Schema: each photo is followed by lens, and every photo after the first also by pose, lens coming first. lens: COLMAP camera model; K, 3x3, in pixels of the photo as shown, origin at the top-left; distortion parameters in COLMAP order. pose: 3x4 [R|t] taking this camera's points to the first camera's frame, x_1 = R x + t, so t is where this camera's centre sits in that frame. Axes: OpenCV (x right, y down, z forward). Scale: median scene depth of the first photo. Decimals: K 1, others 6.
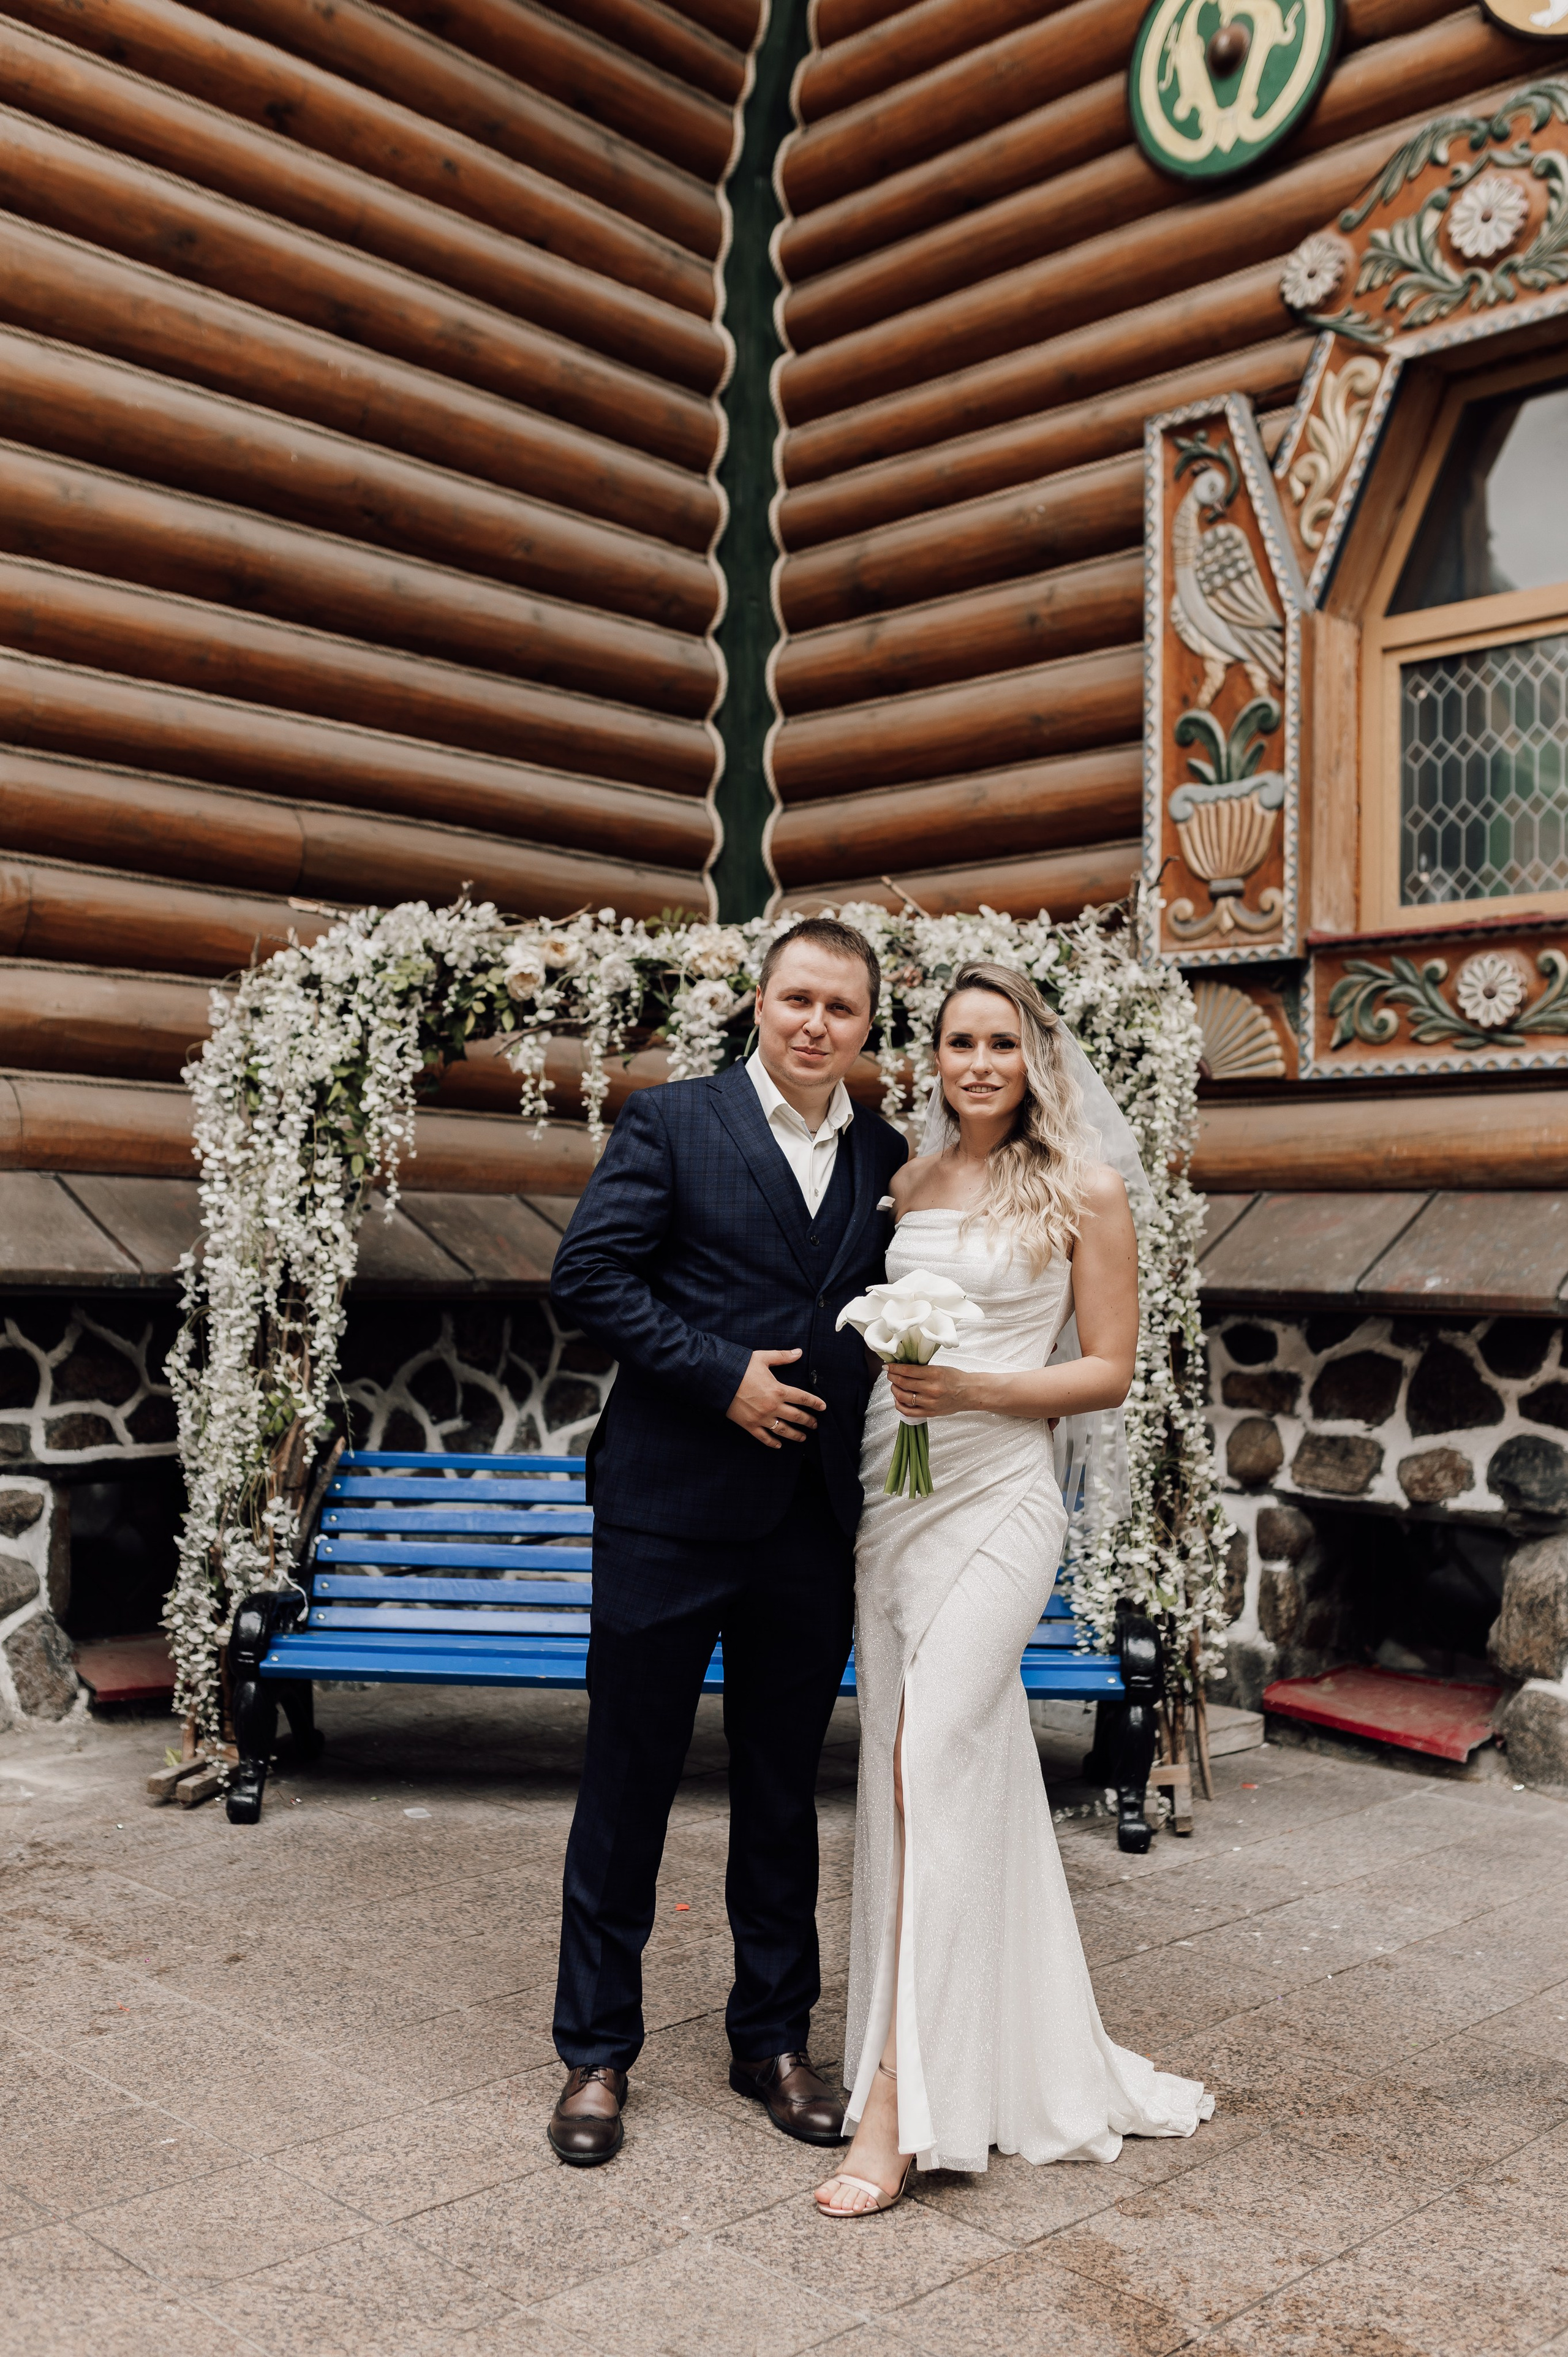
lens RADIAL K [[2288.4, 0, 780.8], [0, 2288.4, 1181.2], [0, 0, 1]] dist [0.002116, 0.000000]
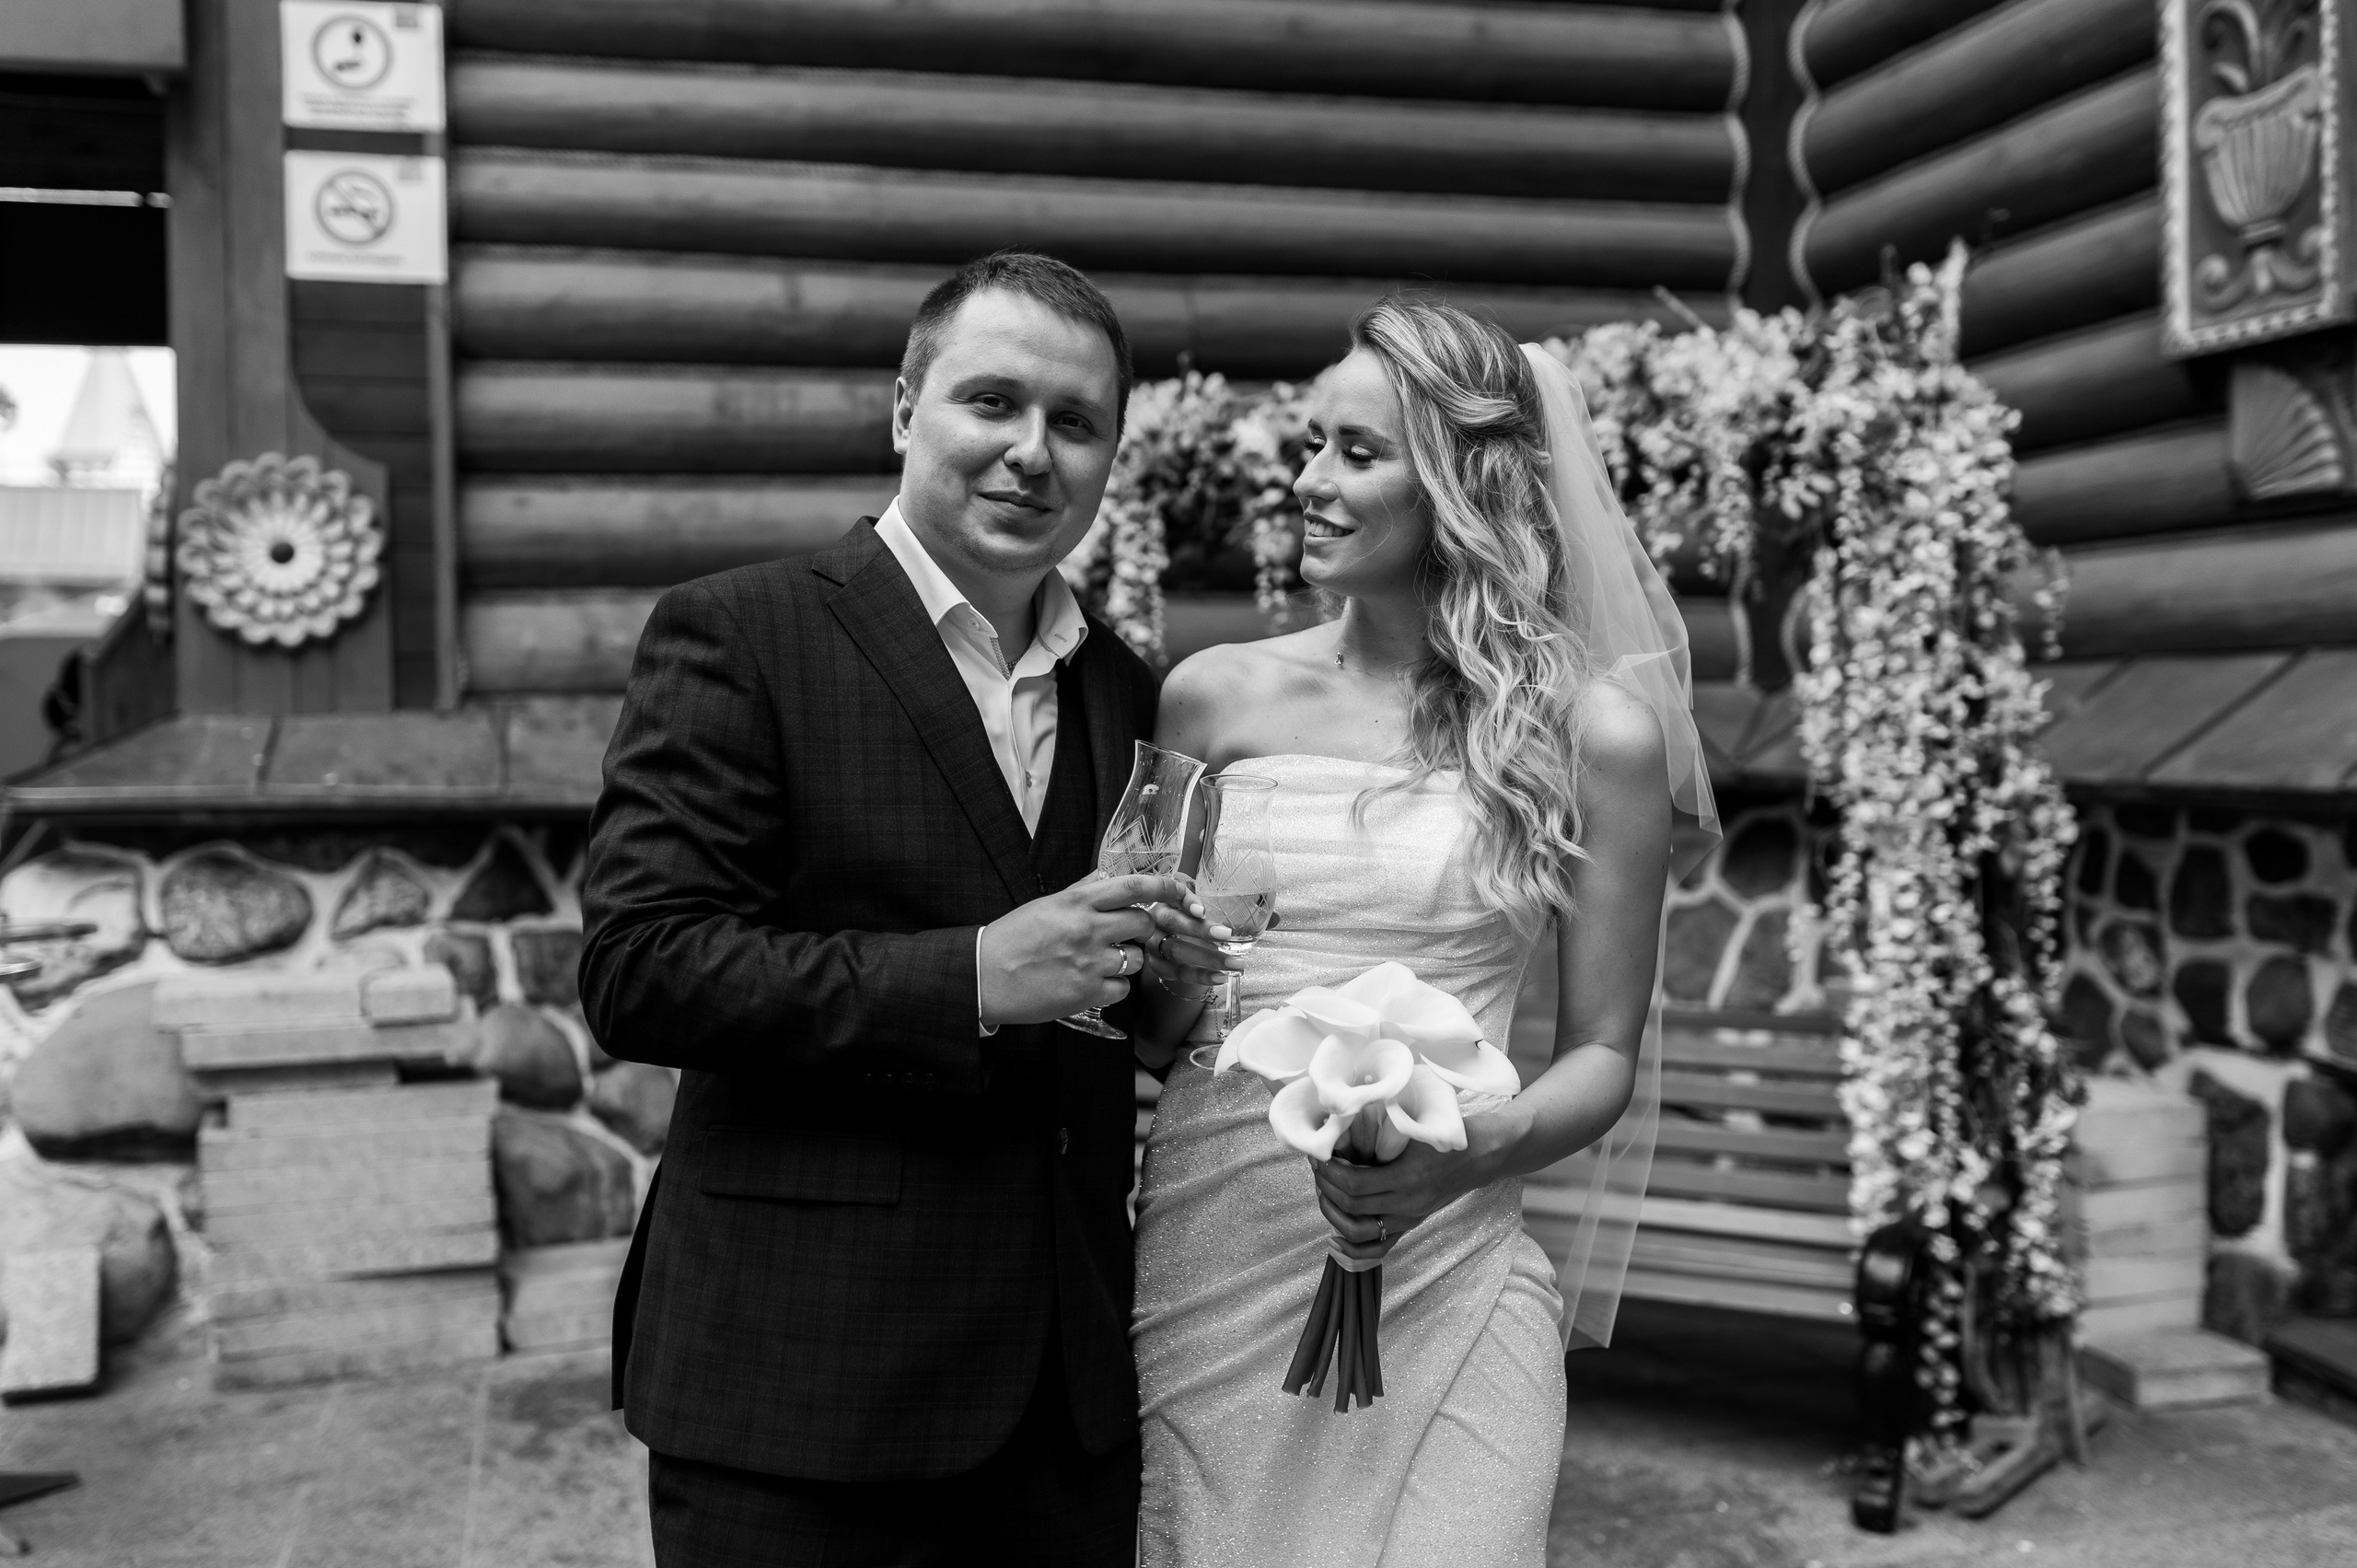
lens RADIAL K [[2288.5, 0, 1170.4], [0, 2288.5, 779.6], [0, 0, 1]] dist [0.002116, 0.000000]
pose [[0.858564, -0.018534, -0.512371, 0.294427], [0.049196, 0.997713, 0.046345, -0.005685], [0.510341, -0.064997, 0.857512, 0.197327]]
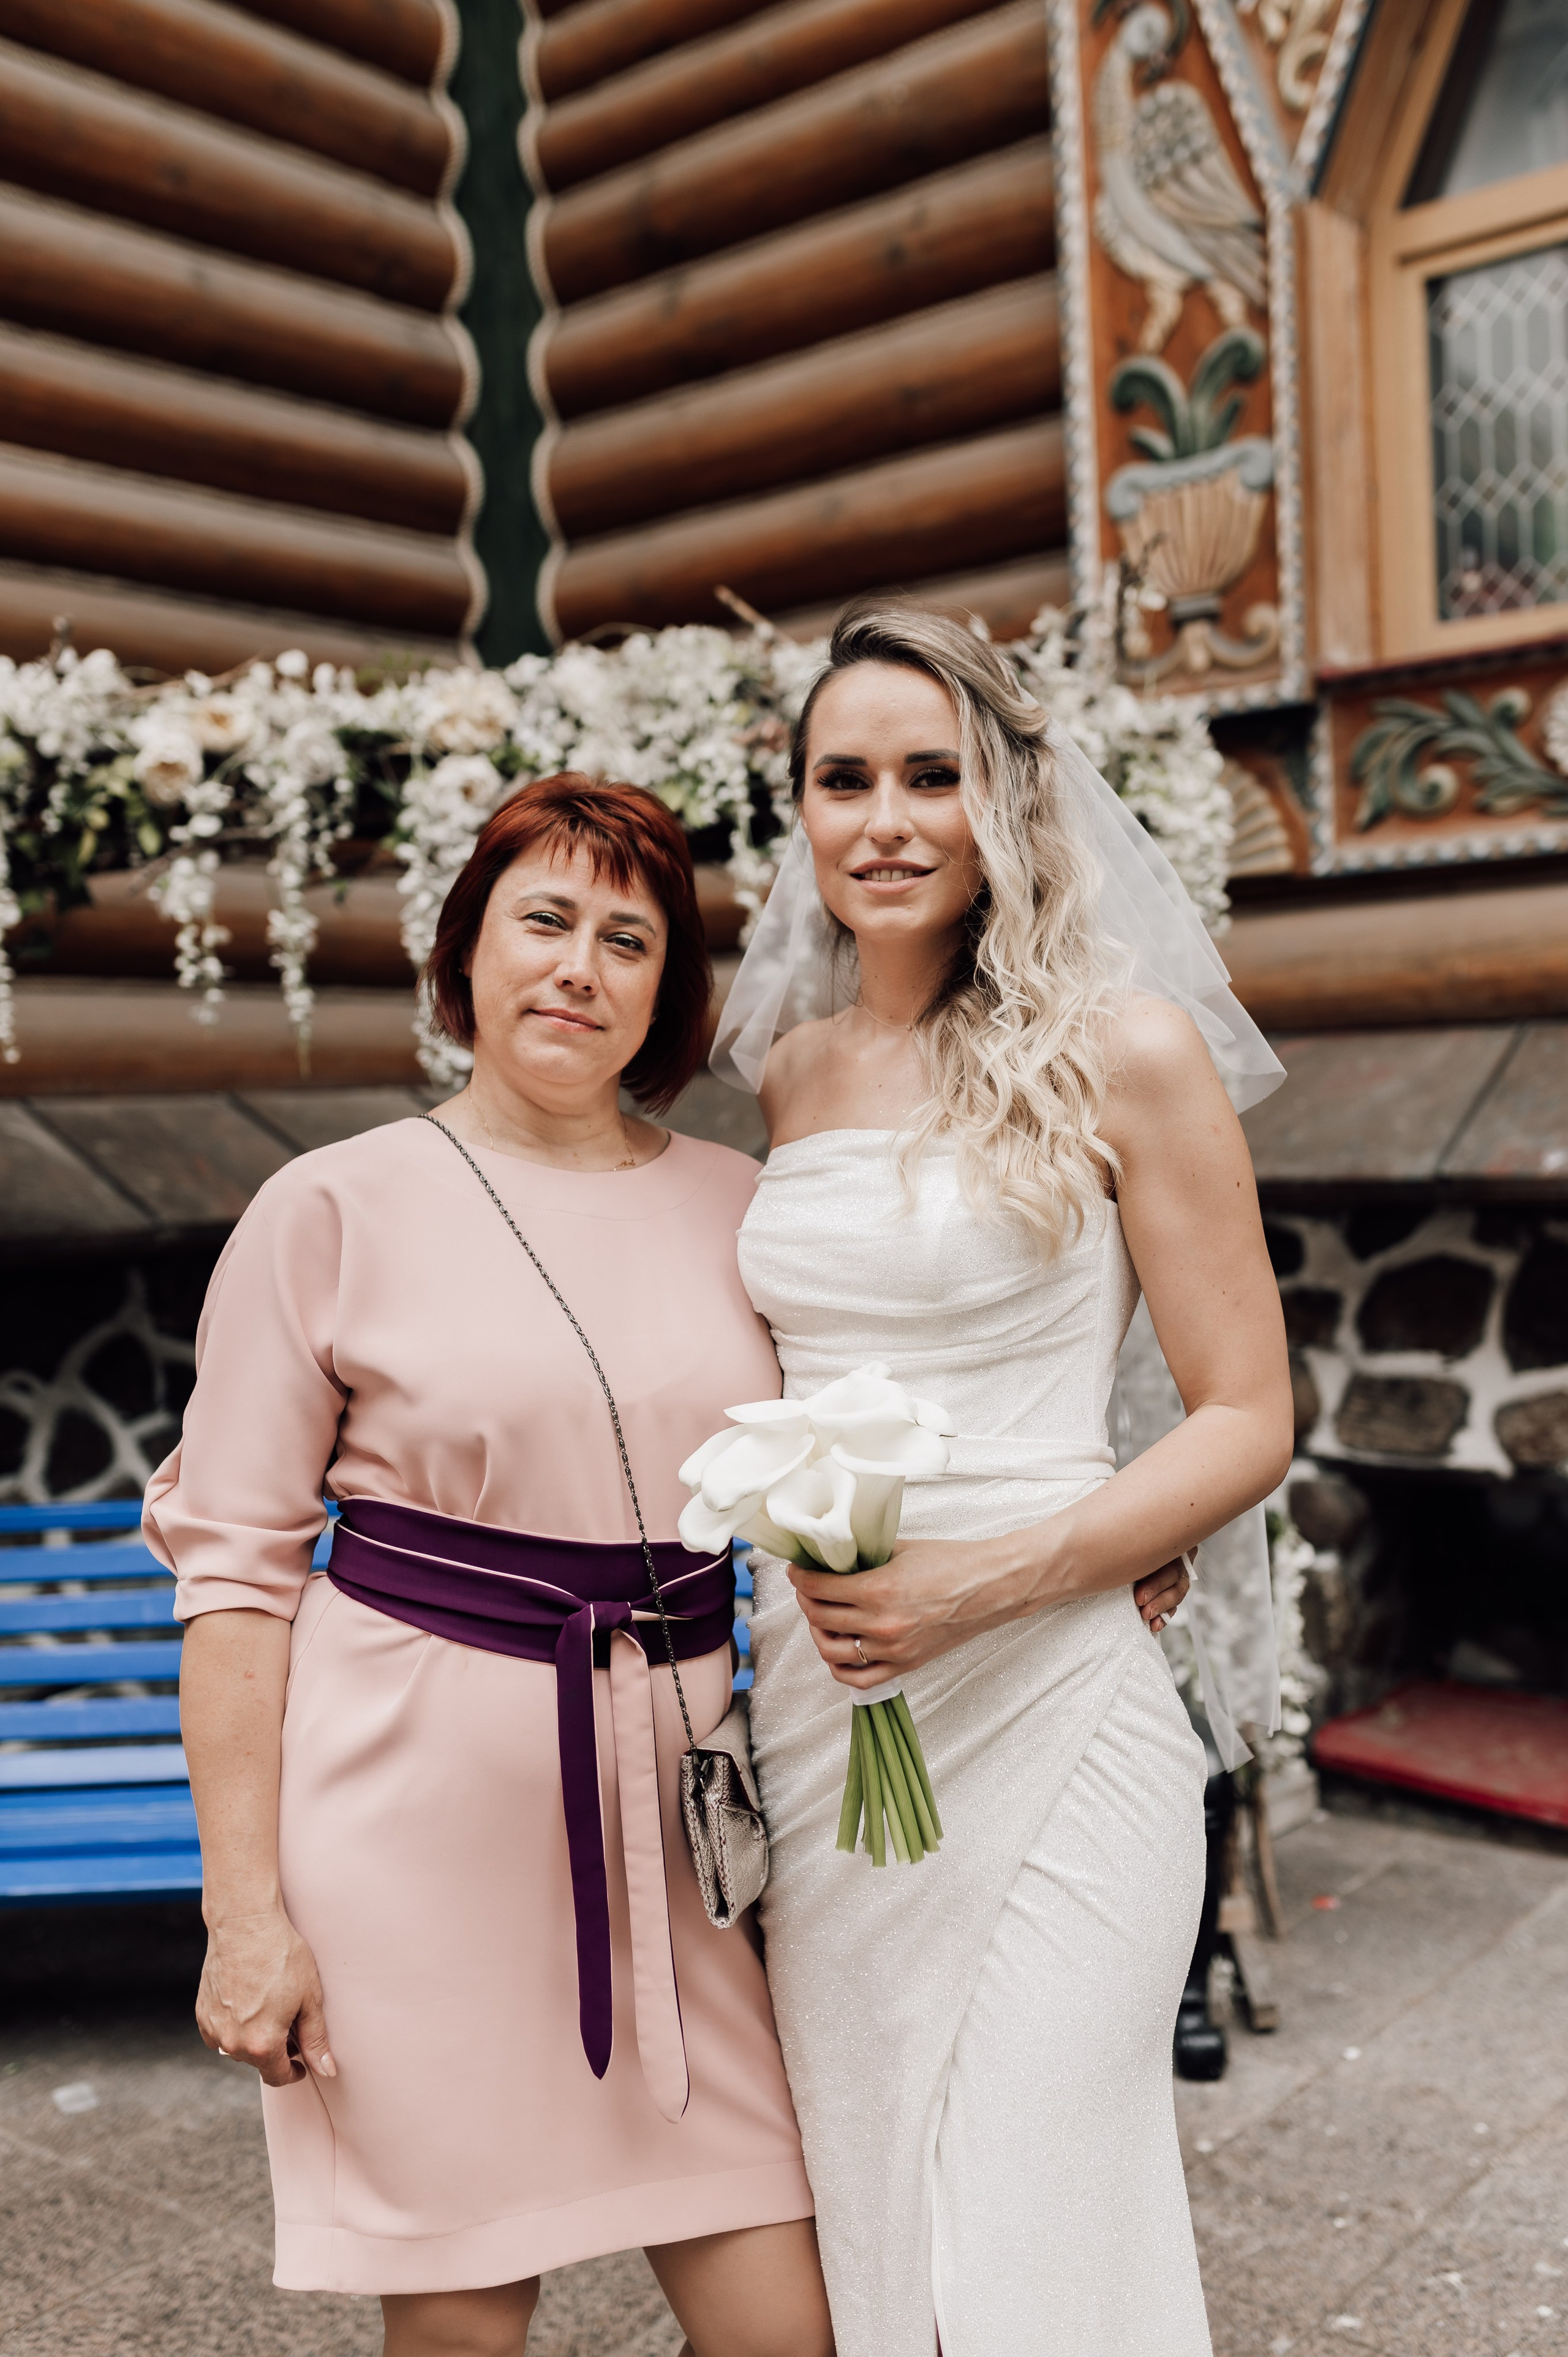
lens RADIAL K [[2288.4, 0, 781.5], [0, 2288.4, 1179.1], [0, 0, 1]] dist [0.002116, 0.000000]
pose [[0.995166, -0.060388, 0.077443, 0.001615], [0.055142, 0.996148, 0.068182, -0.008564], [-0.081262, -0.063582, 0.994663, 0.323060]]
